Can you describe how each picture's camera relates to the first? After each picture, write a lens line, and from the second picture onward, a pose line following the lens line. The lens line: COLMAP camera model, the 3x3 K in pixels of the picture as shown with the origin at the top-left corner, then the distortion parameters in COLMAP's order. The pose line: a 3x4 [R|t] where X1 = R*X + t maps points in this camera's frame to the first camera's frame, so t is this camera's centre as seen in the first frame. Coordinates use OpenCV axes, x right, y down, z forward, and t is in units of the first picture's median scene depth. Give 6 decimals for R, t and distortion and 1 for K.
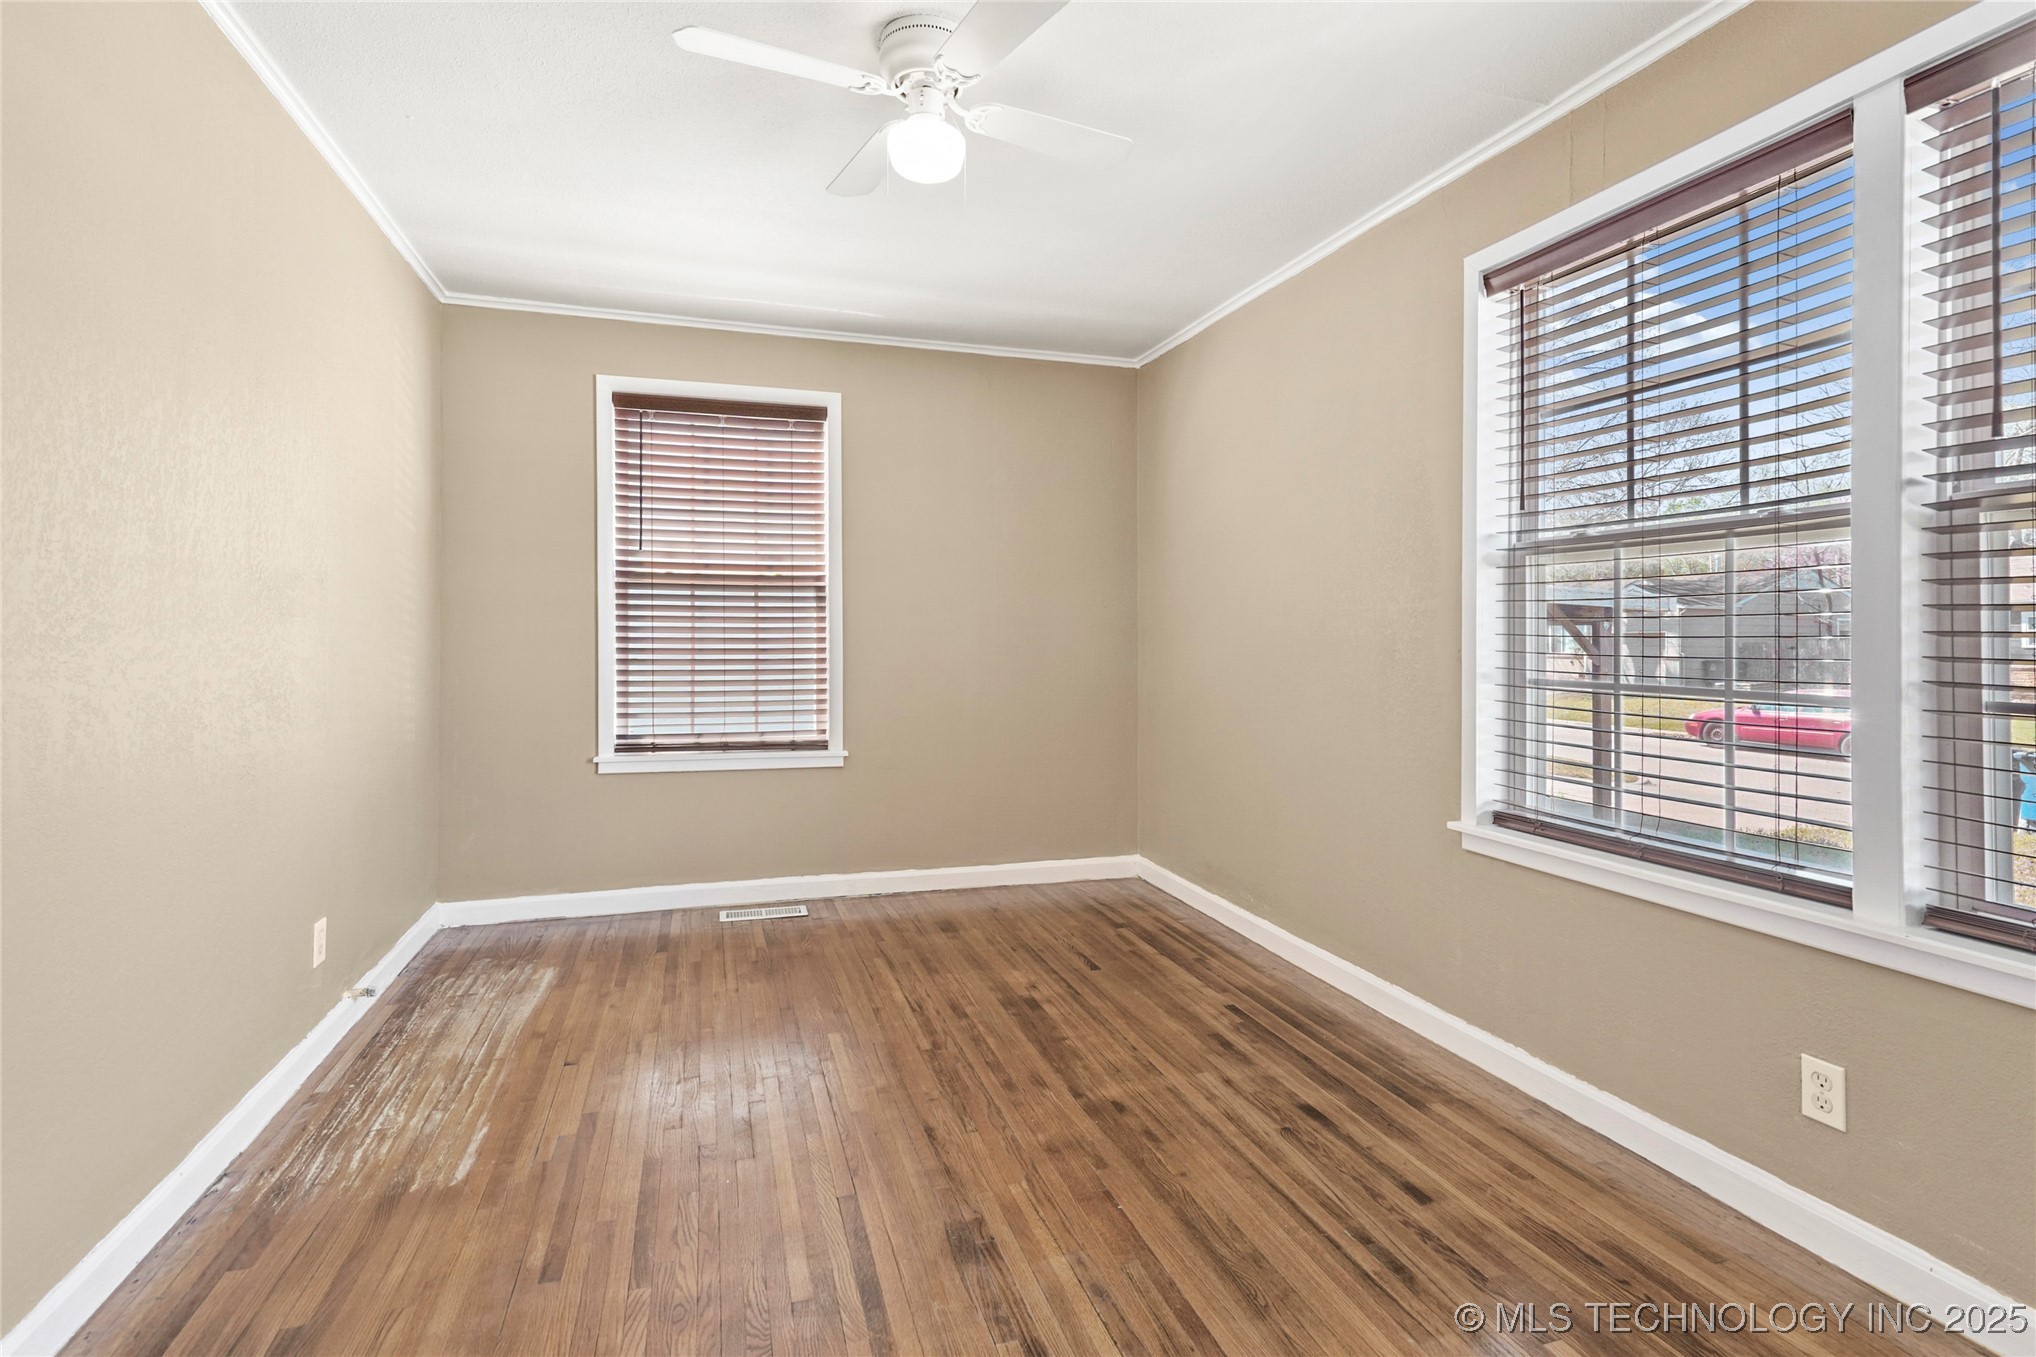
lens RADIAL K [[964.1, 0, 1018.5], [0, 964.1, 657.7], [0, 0, 1]] dist [-0.004896, 0.010327]
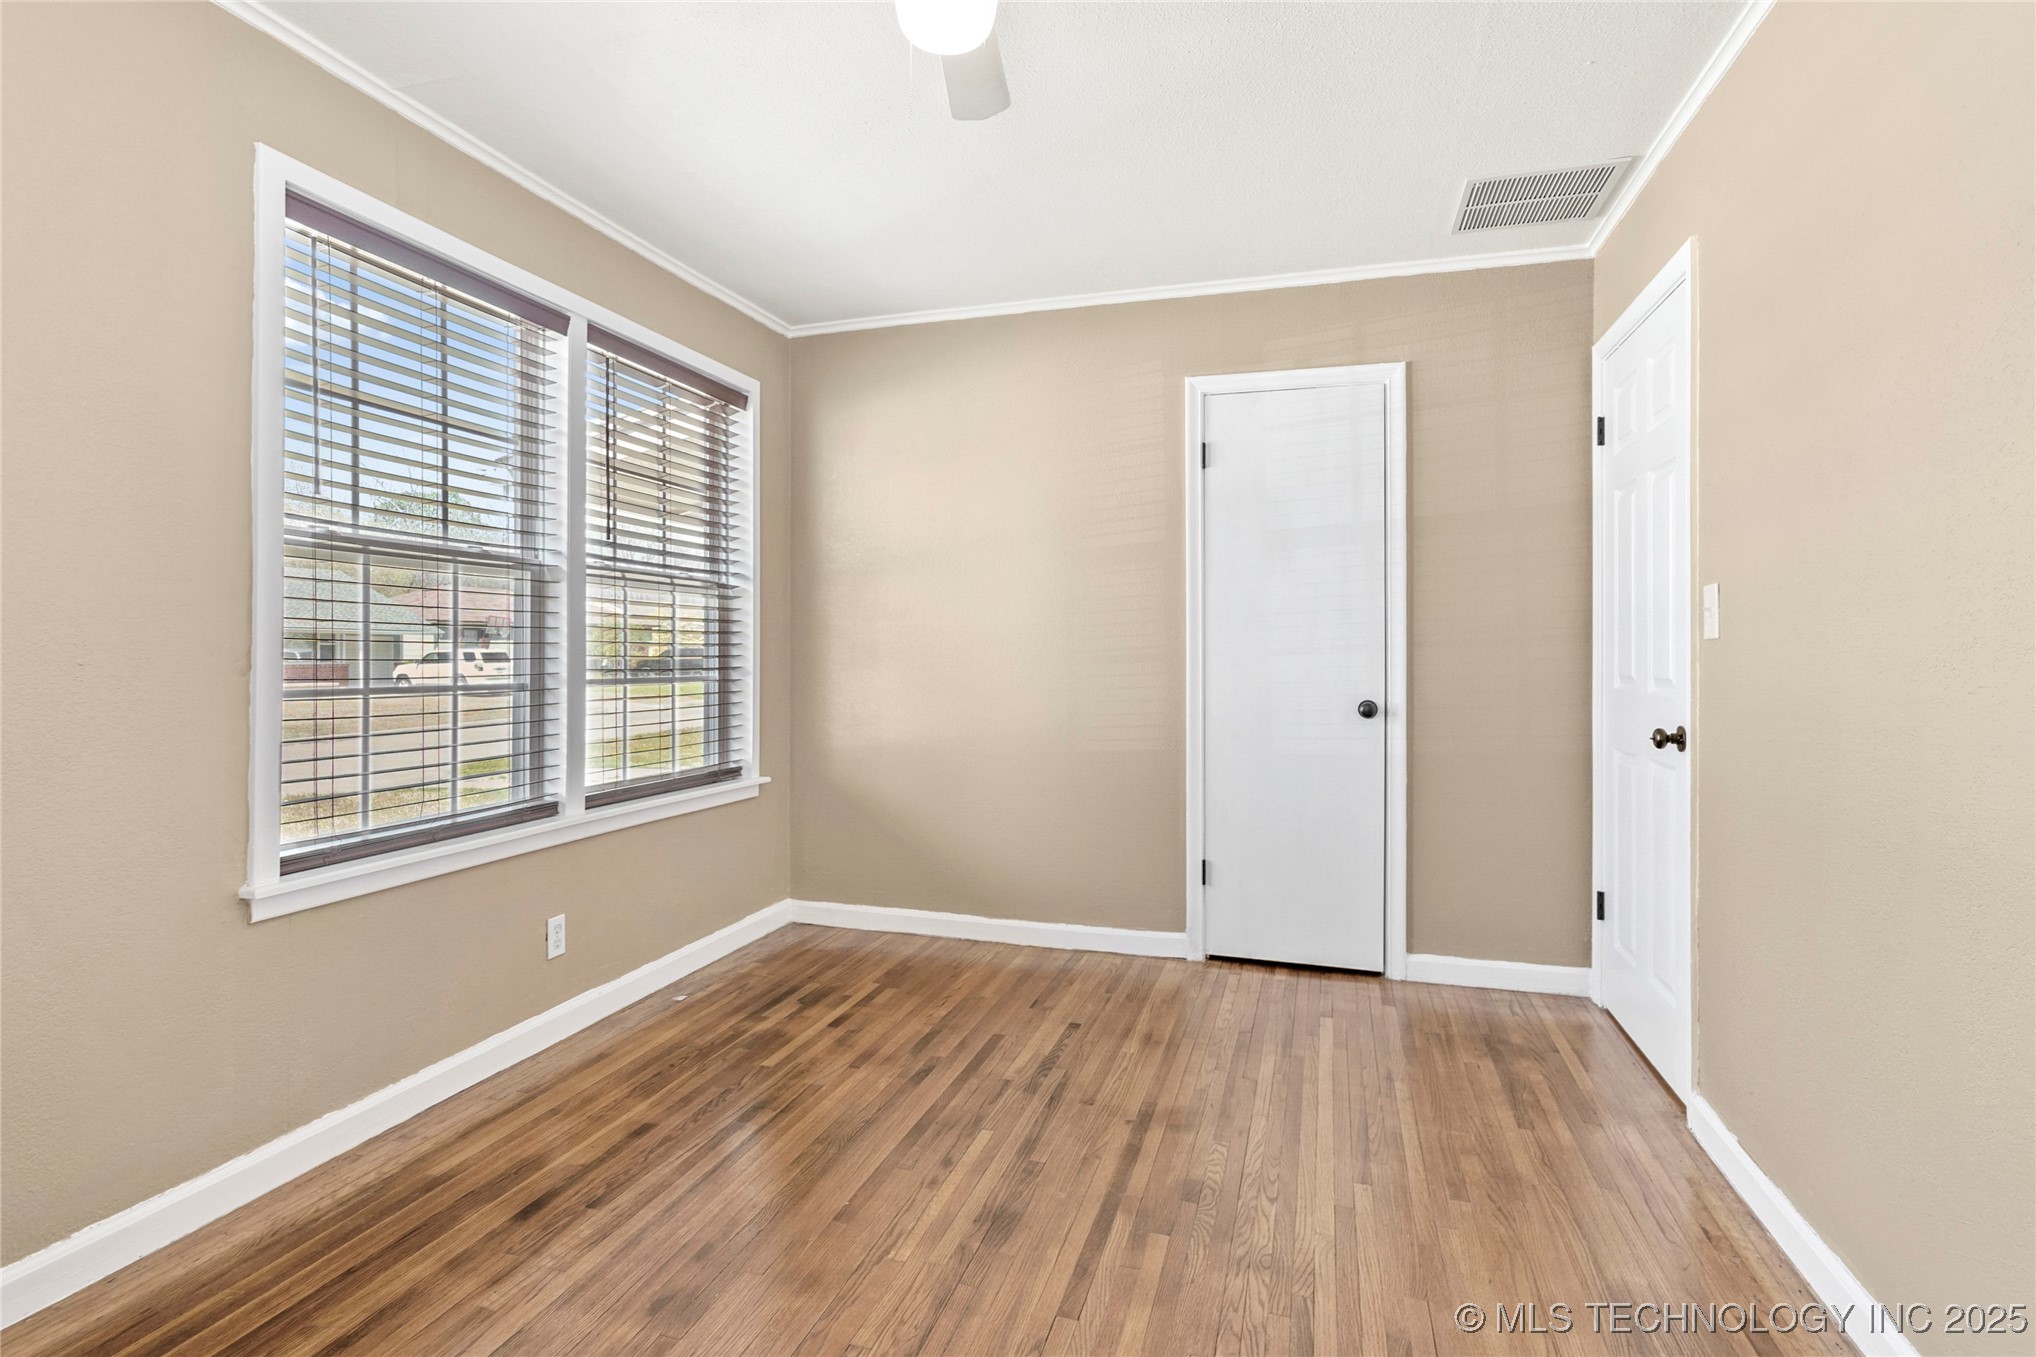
lens RADIAL K [[988.9, 0, 1018.0], [0, 988.9, 678.5], [0, 0, 1]] dist [-0.002870, 0.012453]
pose [[-0.820425, -0.023666, 0.571265, -0.588262], [0.004097, 0.998874, 0.047265, -0.032783], [-0.571740, 0.041118, -0.819404, 1.618894]]
